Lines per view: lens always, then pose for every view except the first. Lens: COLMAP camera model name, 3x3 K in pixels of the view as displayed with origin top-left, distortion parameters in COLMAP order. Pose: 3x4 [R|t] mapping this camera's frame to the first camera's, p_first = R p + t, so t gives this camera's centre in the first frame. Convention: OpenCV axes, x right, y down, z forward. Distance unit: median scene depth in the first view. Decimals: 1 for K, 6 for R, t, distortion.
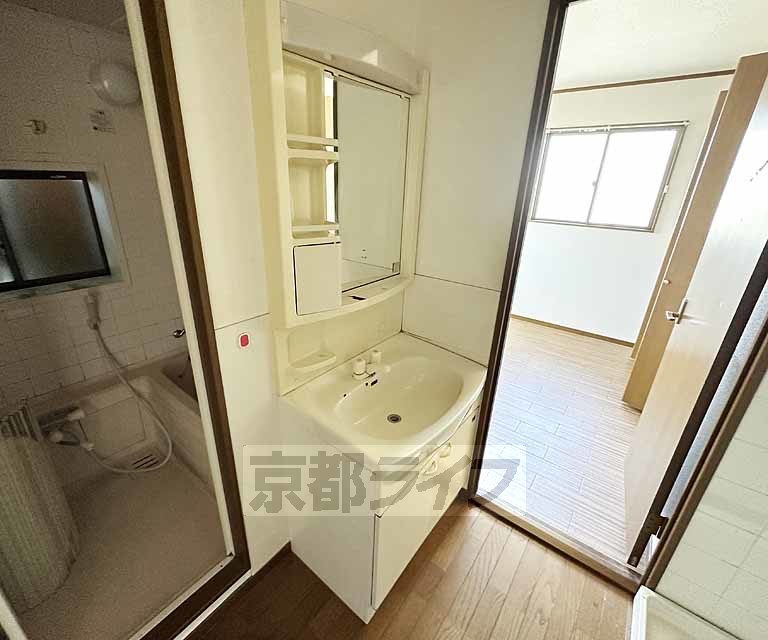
lens RADIAL K [[354.6, 0, 352.8], [0, 354.6, 323.5], [0, 0, 1]] dist [0.000040, -0.000890]
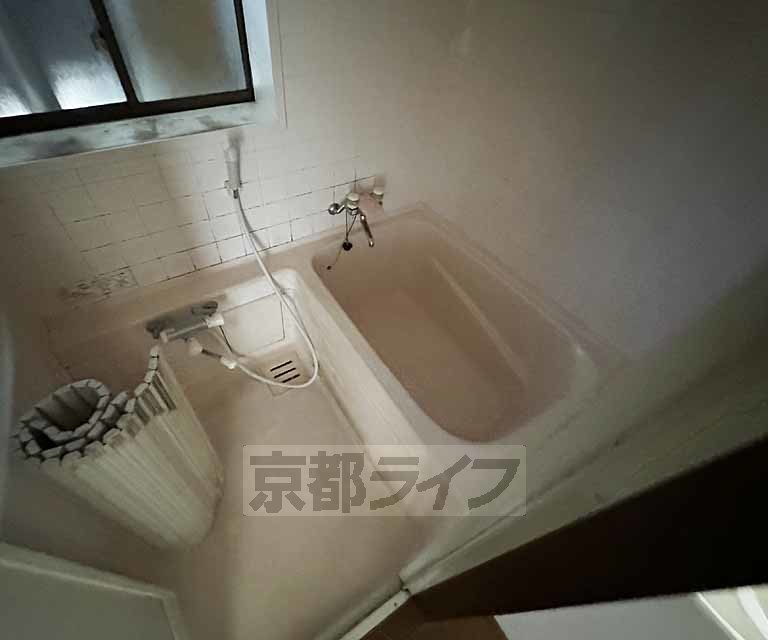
lens RADIAL K [[354.6, 0, 352.8], [0, 354.6, 323.5], [0, 0, 1]] dist [0.000040, -0.000890]
pose [[0.944326, 0.273888, -0.182300, -0.314961], [-0.165643, 0.874516, 0.455833, -0.116813], [0.284272, -0.400258, 0.871196, 0.364605]]
